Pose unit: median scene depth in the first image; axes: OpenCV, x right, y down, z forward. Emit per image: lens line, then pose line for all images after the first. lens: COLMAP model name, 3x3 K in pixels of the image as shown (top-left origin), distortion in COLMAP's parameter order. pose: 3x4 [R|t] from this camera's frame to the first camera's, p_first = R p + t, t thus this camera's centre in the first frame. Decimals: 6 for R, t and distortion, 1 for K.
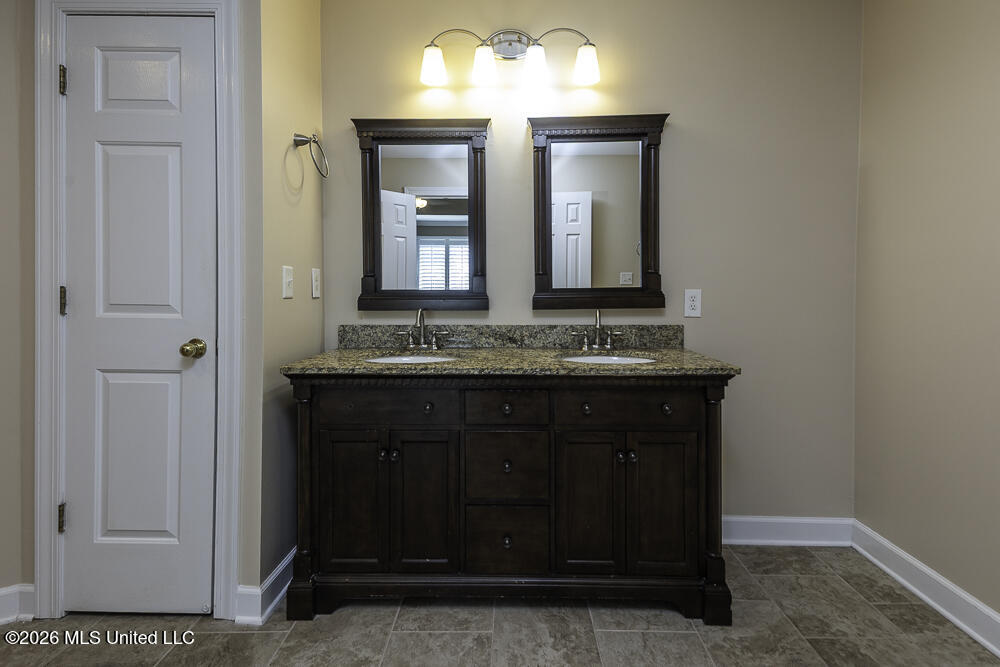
lens RADIAL K [[480.6, 0, 505.6], [0, 480.6, 298.3], [0, 0, 1]] dist [0.048941, -0.019314]
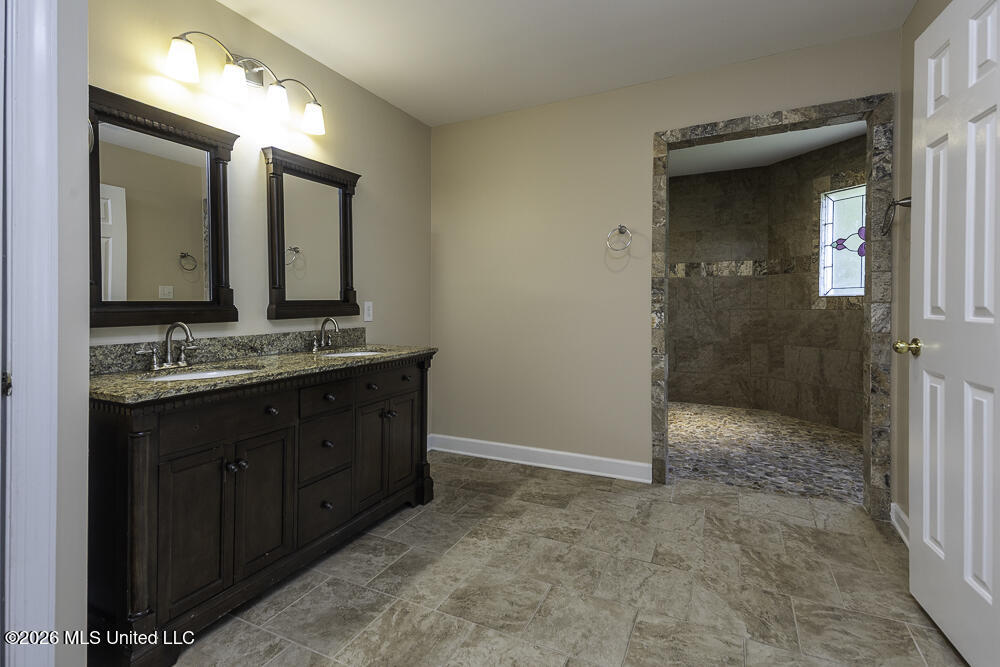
lens RADIAL K [[483.2, 0, 491.5], [0, 483.2, 307.9], [0, 0, 1]] dist [0.051098, -0.020531]
pose [[0.427172, -0.009672, 0.904119, -0.747035], [0.017497, 0.999844, 0.002429, 0.002494], [-0.904001, 0.014782, 0.427274, 0.068818]]
